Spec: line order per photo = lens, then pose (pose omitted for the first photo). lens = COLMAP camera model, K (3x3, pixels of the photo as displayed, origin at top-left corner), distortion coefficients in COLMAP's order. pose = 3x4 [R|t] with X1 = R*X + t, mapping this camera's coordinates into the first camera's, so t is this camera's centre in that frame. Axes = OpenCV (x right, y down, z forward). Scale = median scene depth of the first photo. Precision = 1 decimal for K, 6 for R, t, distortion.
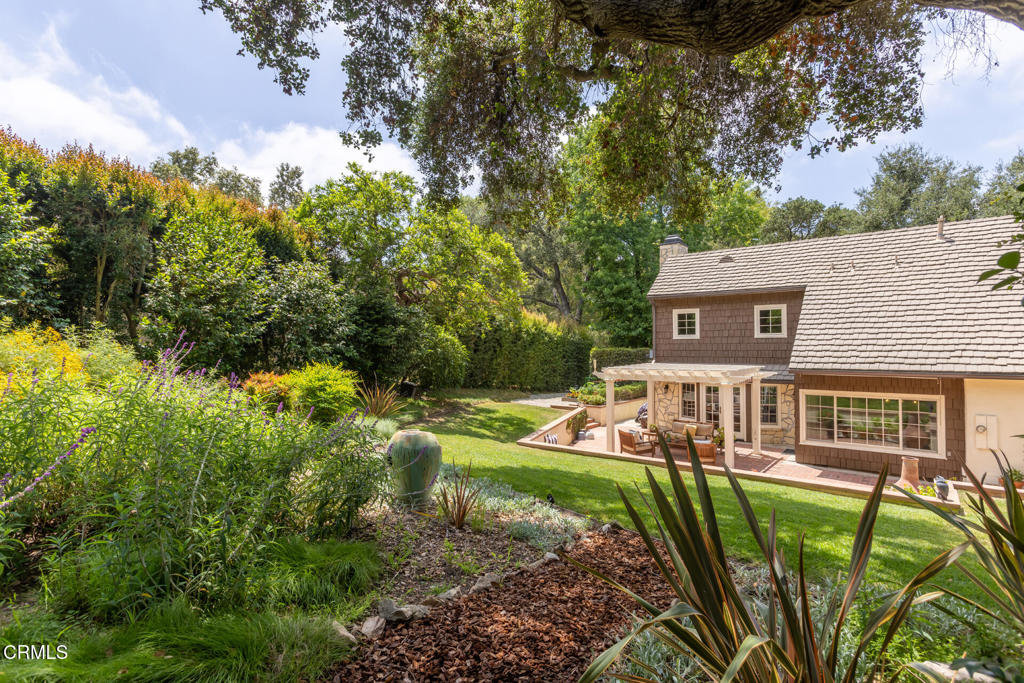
lens RADIAL K [[515.2, 0, 511.3], [0, 515.2, 345.3], [0, 0, 1]] dist [-0.006228, 0.010142]
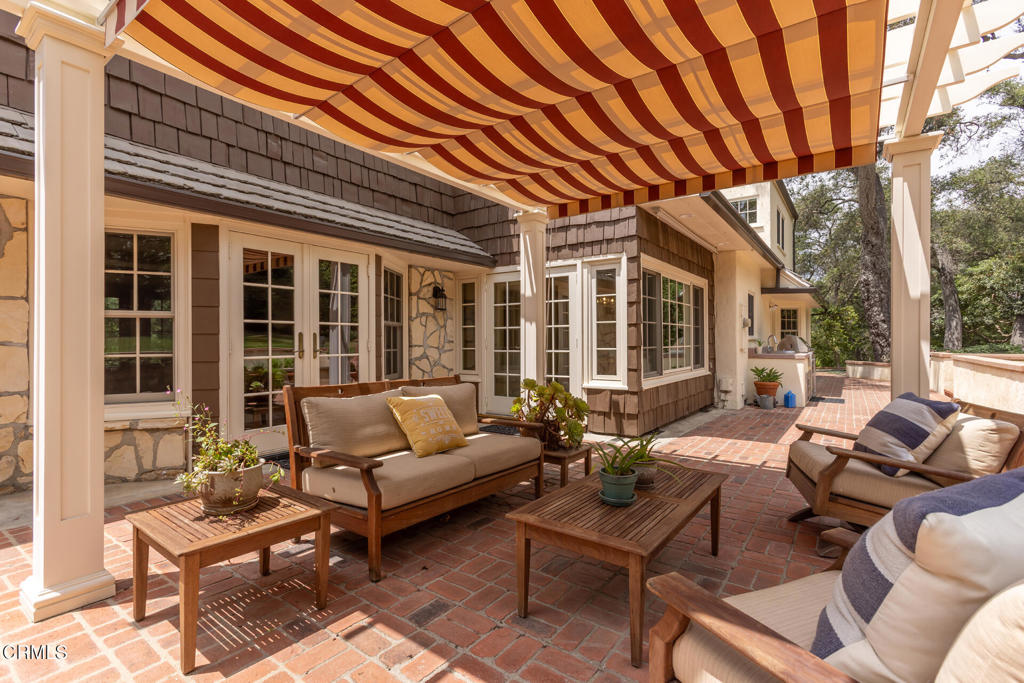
lens RADIAL K [[485.4, 0, 513.1], [0, 485.4, 342.1], [0, 0, 1]] dist [-0.002169, -0.000254]
pose [[-0.058580, 0.003269, 0.998277, 0.182035], [0.004805, 0.999984, -0.002992, 0.145519], [-0.998271, 0.004622, -0.058595, 1.052115]]
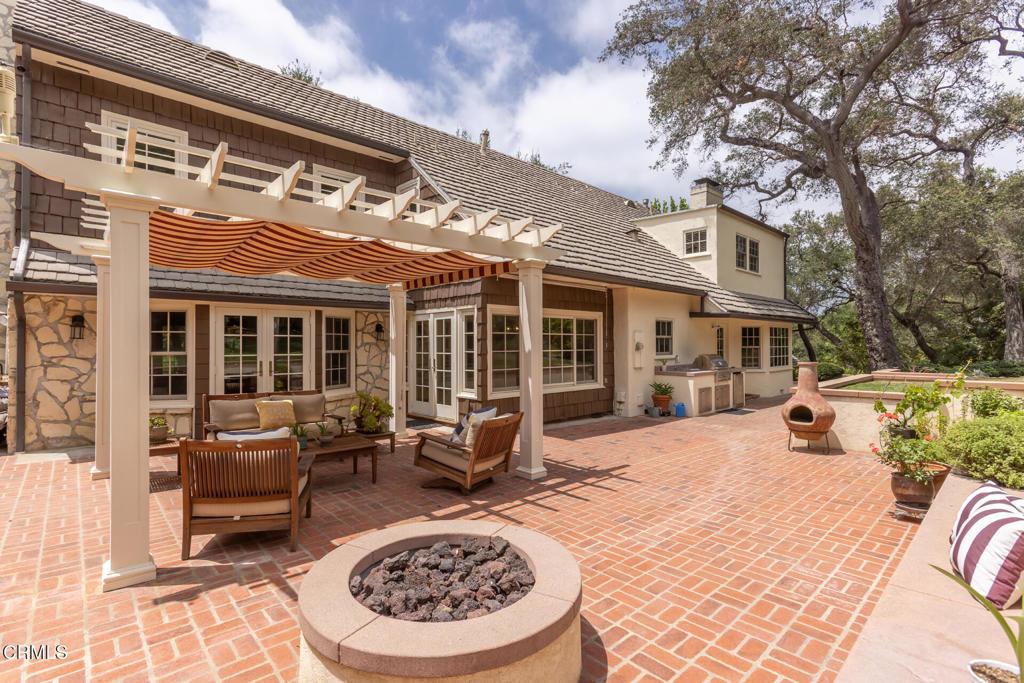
lens RADIAL K [[487.4, 0, 511.6], [0, 487.4, 340.4], [0, 0, 1]] dist [-0.004986, -0.000026]
pose [[0.147129, 0.012631, 0.989037, 0.027880], [0.001867, 0.999913, -0.013047, 0.124594], [-0.989115, 0.003766, 0.147093, 0.839611]]
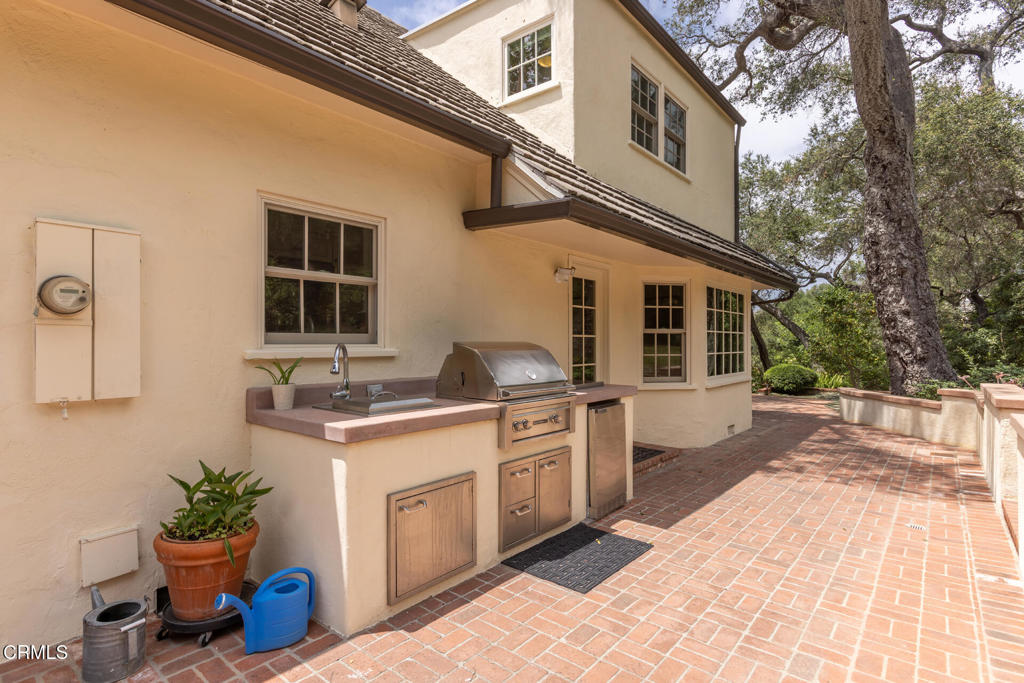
lens RADIAL K [[531.0, 0, 509.6], [0, 531.0, 345.4], [0, 0, 1]] dist [-0.016088, -0.000080]
pose [[0.024037, 0.000905, 0.999711, 0.558947], [-0.000438, 1.000000, -0.000894, 0.137740], [-0.999711, -0.000417, 0.024037, 0.647675]]
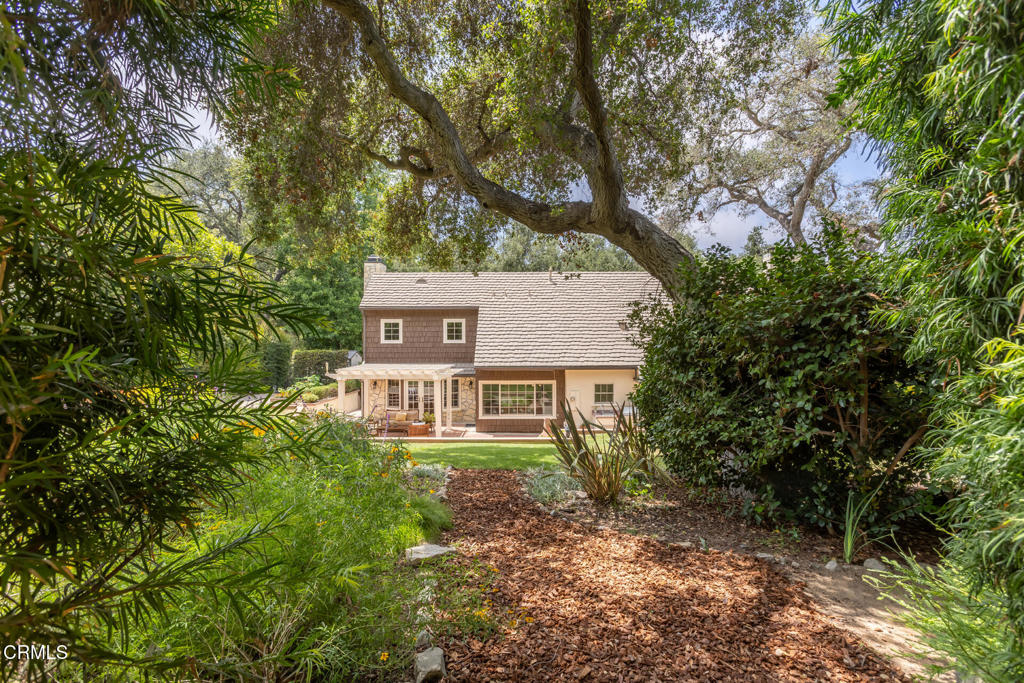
lens RADIAL K [[485.4, 0, 513.1], [0, 485.4, 342.1], [0, 0, 1]] dist [-0.002169, -0.000254]
pose [[0.786680, 0.003455, 0.617352, -0.181950], [-0.002480, 0.999994, -0.002437, -0.016659], [-0.617357, 0.000386, 0.786683, -0.107859]]
